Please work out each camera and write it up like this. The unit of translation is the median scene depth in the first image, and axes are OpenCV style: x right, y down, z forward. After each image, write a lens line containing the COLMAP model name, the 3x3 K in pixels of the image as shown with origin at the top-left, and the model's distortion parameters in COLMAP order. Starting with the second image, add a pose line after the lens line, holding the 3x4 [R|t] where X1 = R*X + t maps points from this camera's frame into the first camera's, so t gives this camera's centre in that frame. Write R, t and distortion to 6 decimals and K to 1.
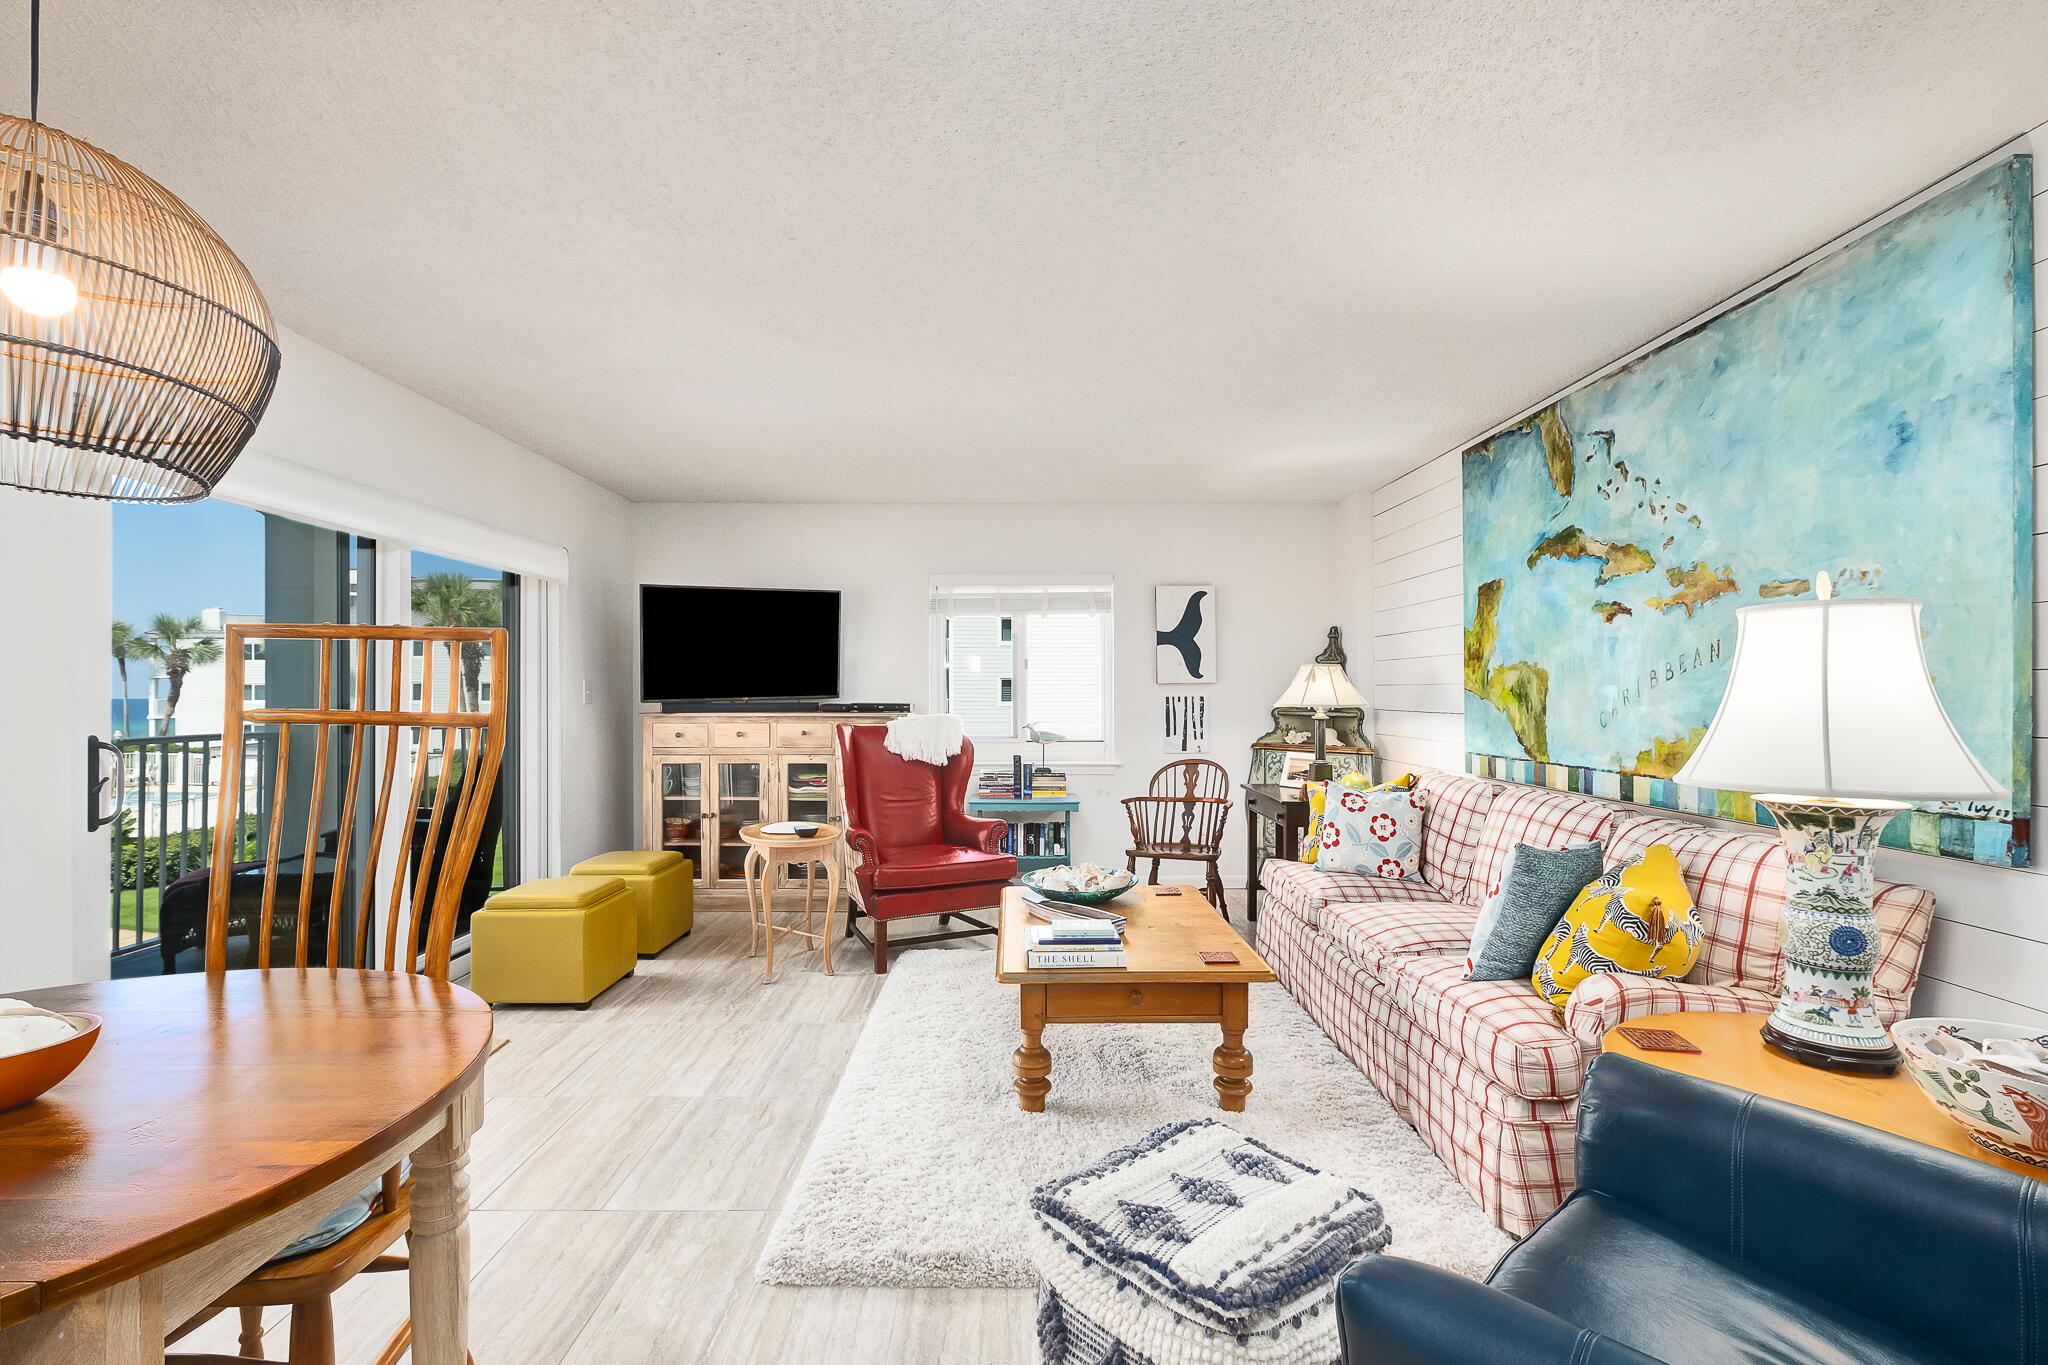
lens RADIAL K [[885.6, 0, 1019.4], [0, 885.6, 686.7], [0, 0, 1]] dist [-0.007401, -0.000301]
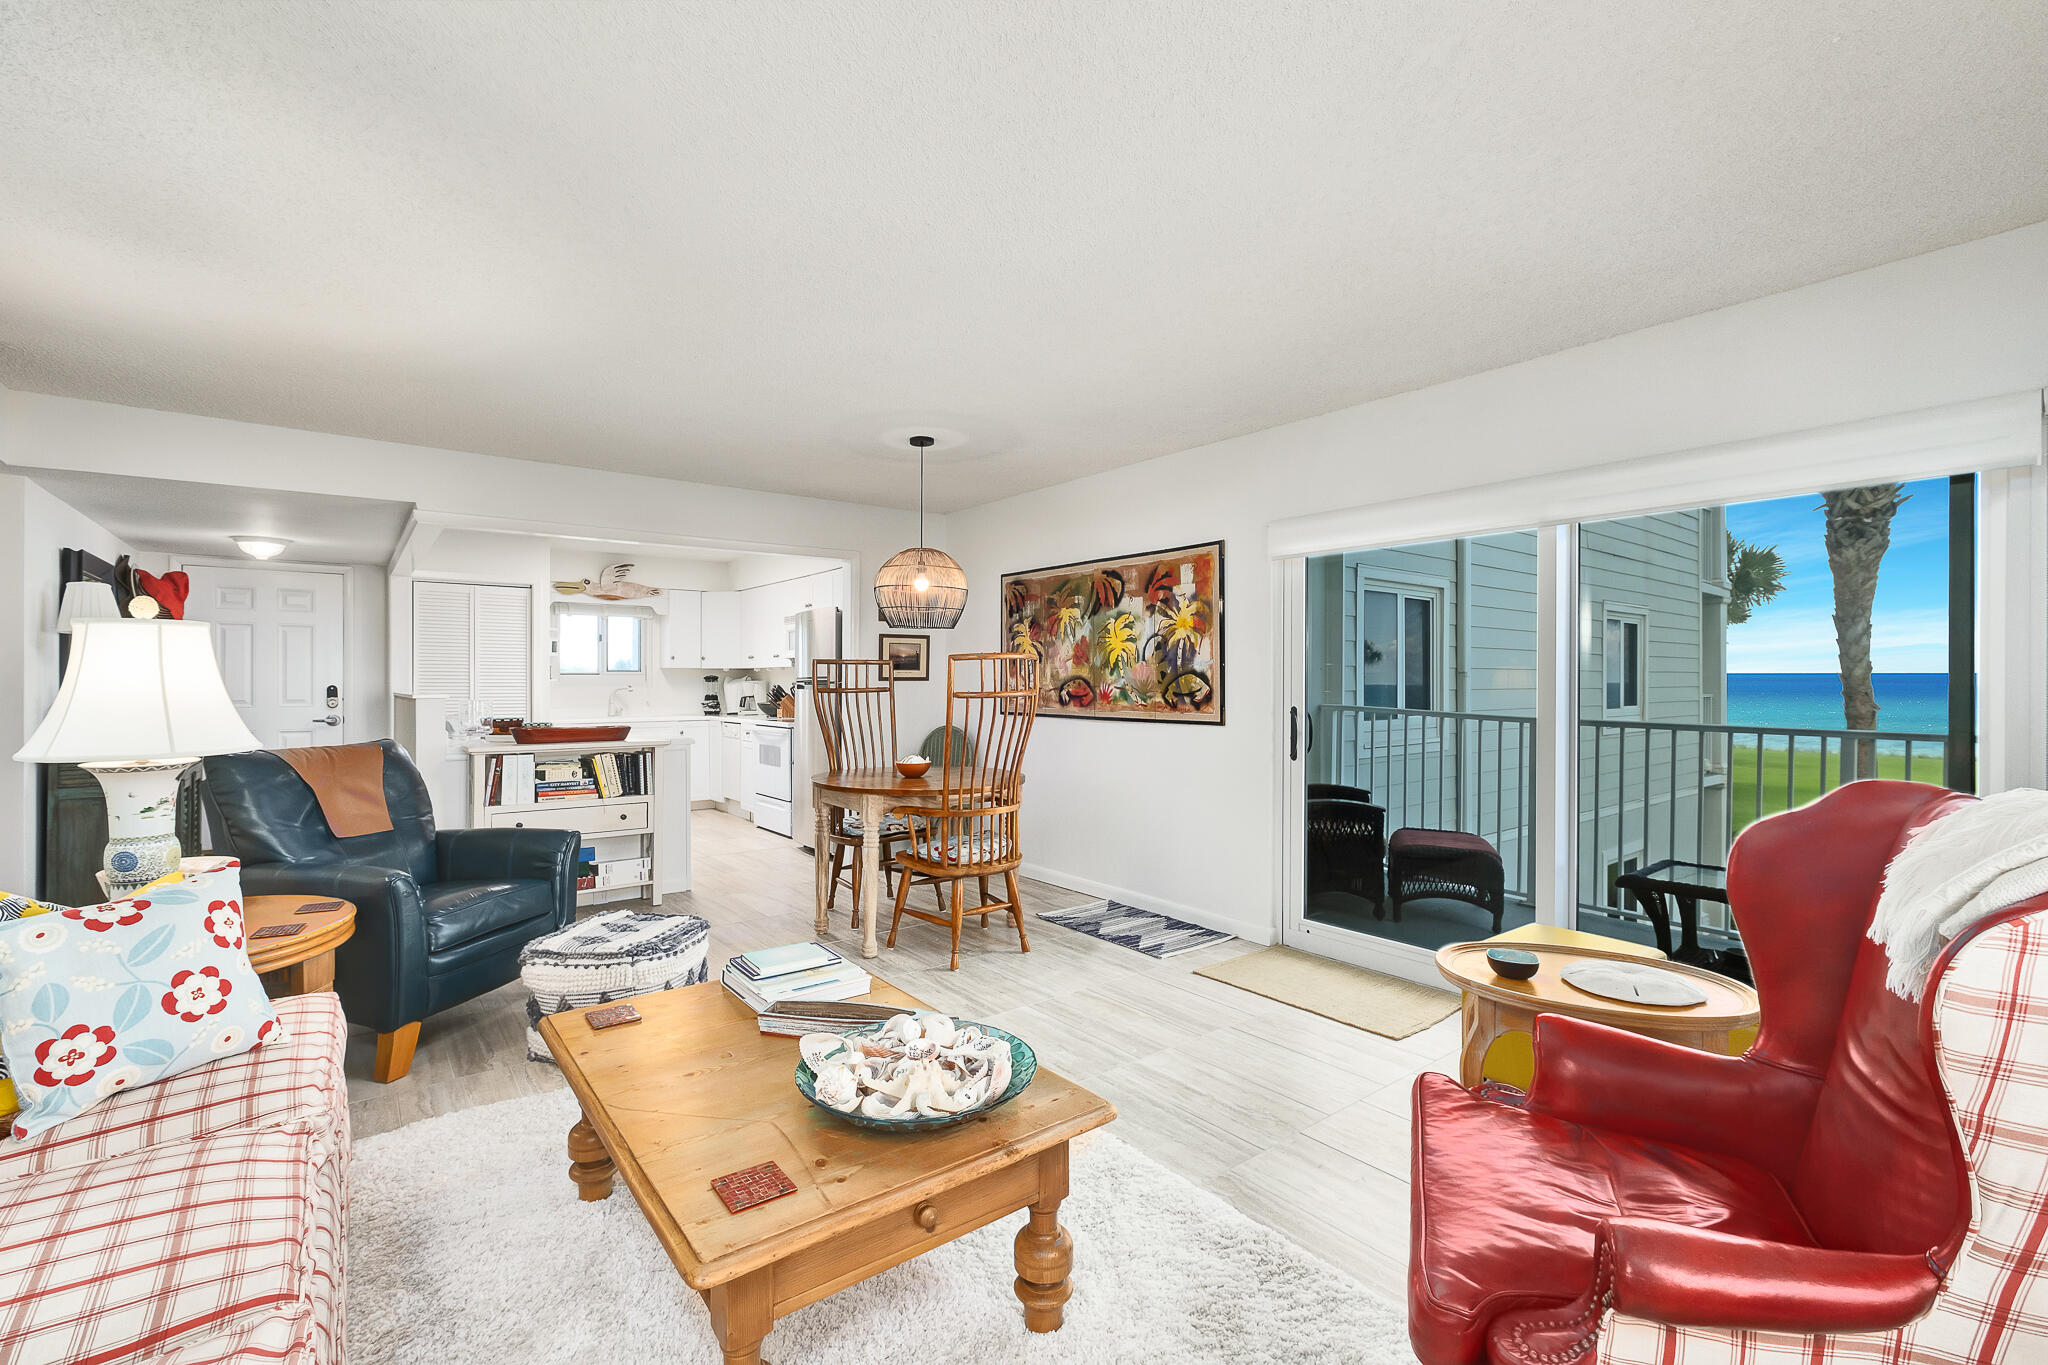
lens RADIAL K [[887.4, 0, 1020.2], [0, 887.4, 682.1], [0, 0, 1]] dist [-0.001534, 0.000468]
pose [[-0.795486, 0.000642, -0.605972, 0.249545], [0.004755, 0.999975, -0.005183, 0.006688], [0.605954, -0.007005, -0.795469, 1.110213]]
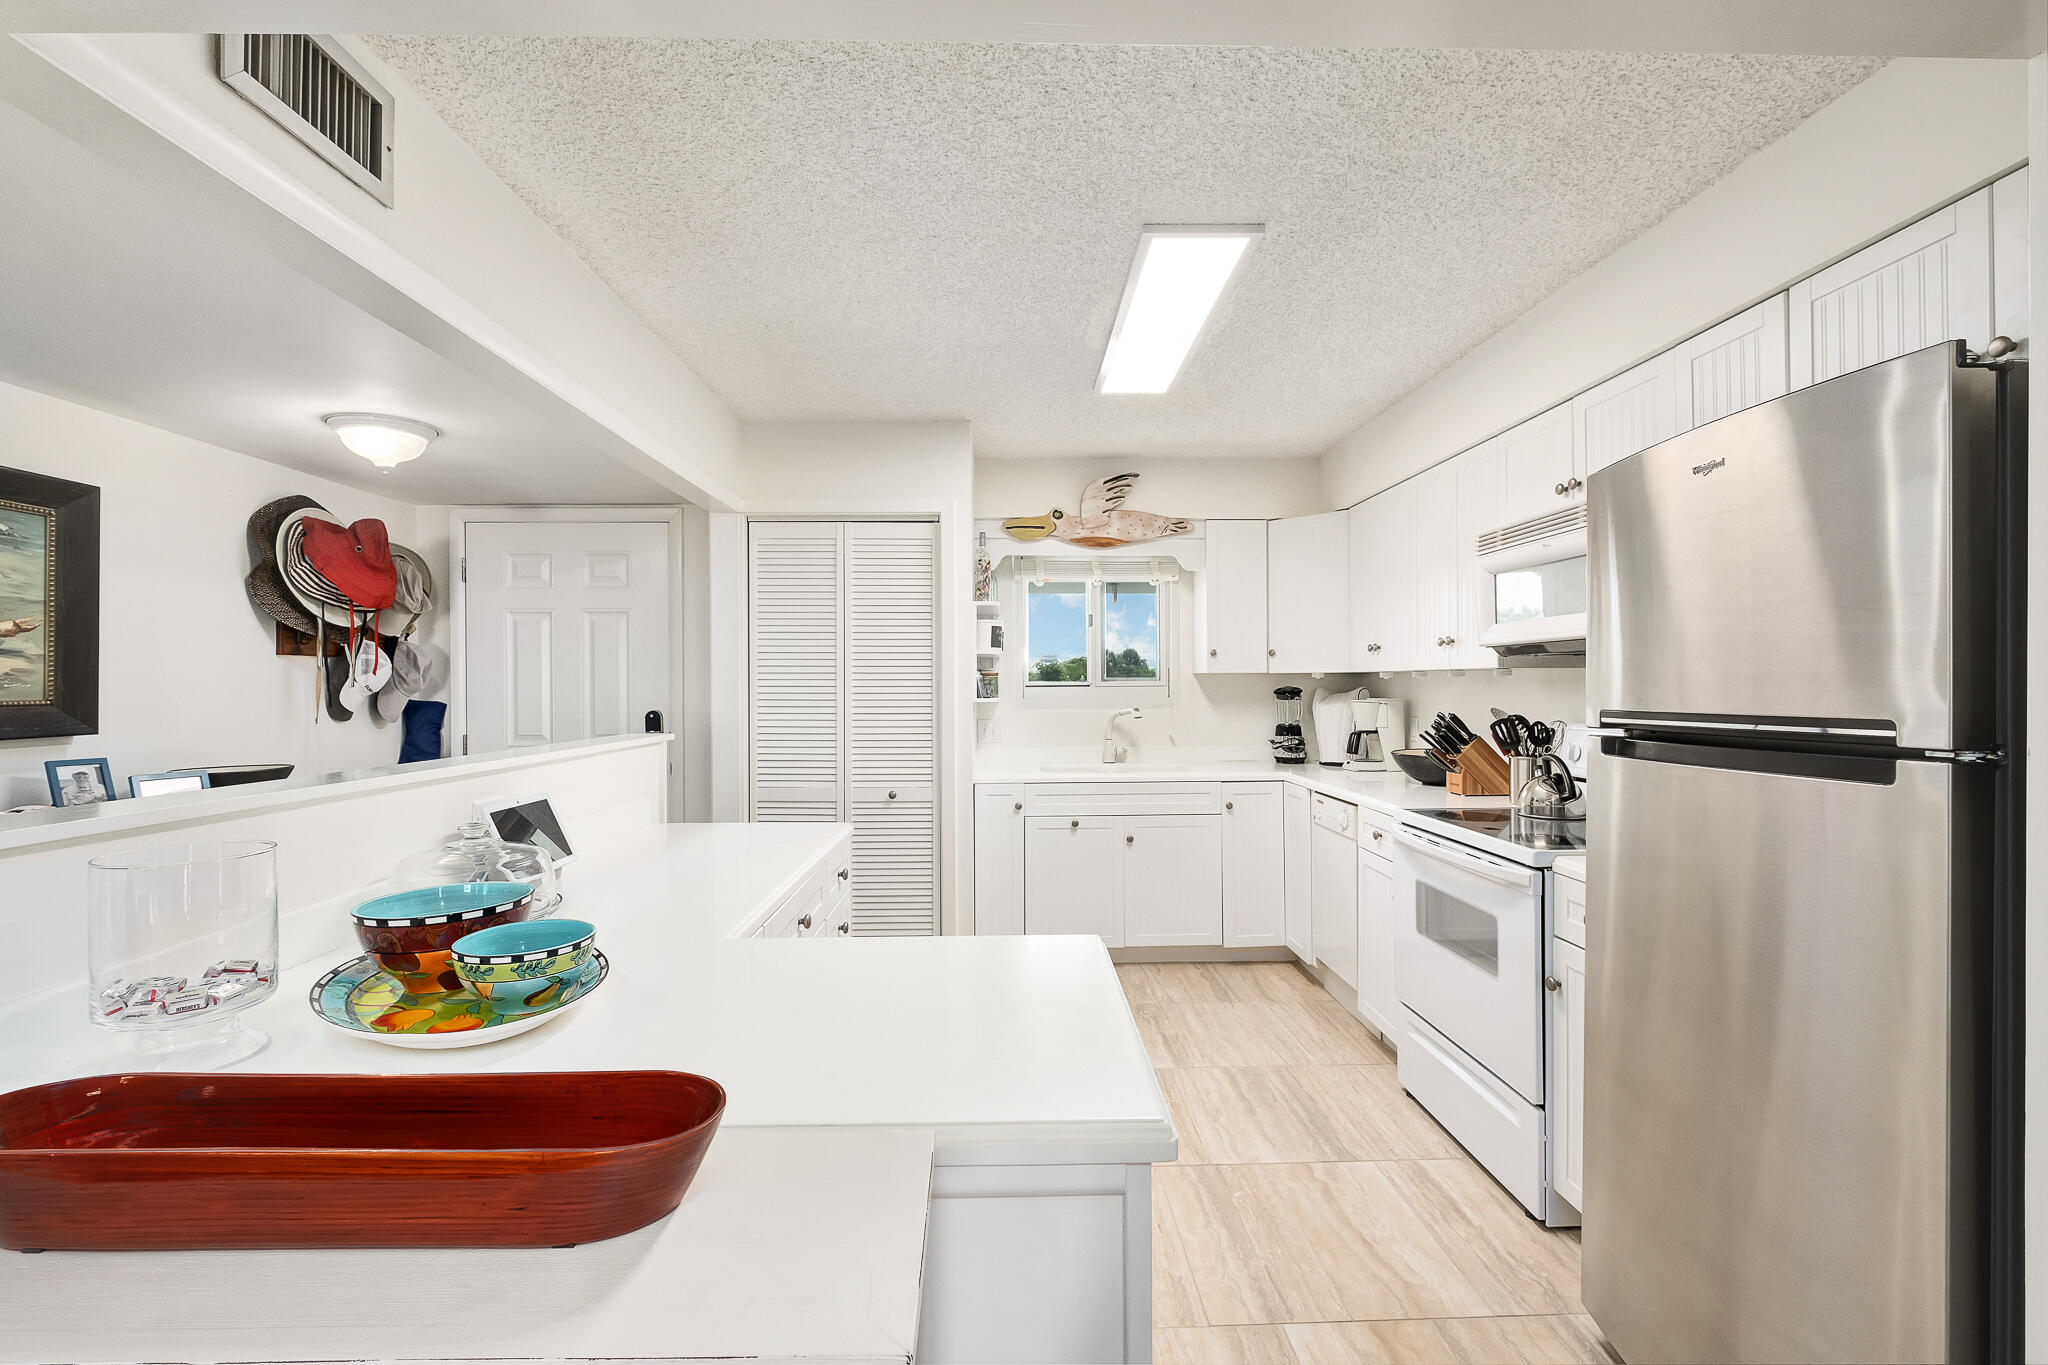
lens RADIAL K [[887.4, 0, 1020.2], [0, 887.4, 682.1], [0, 0, 1]] dist [-0.001534, 0.000468]
pose [[-0.999782, 0.004935, -0.020278, -0.093766], [0.005117, 0.999947, -0.008930, -0.021088], [0.020233, -0.009032, -0.999754, 0.068532]]
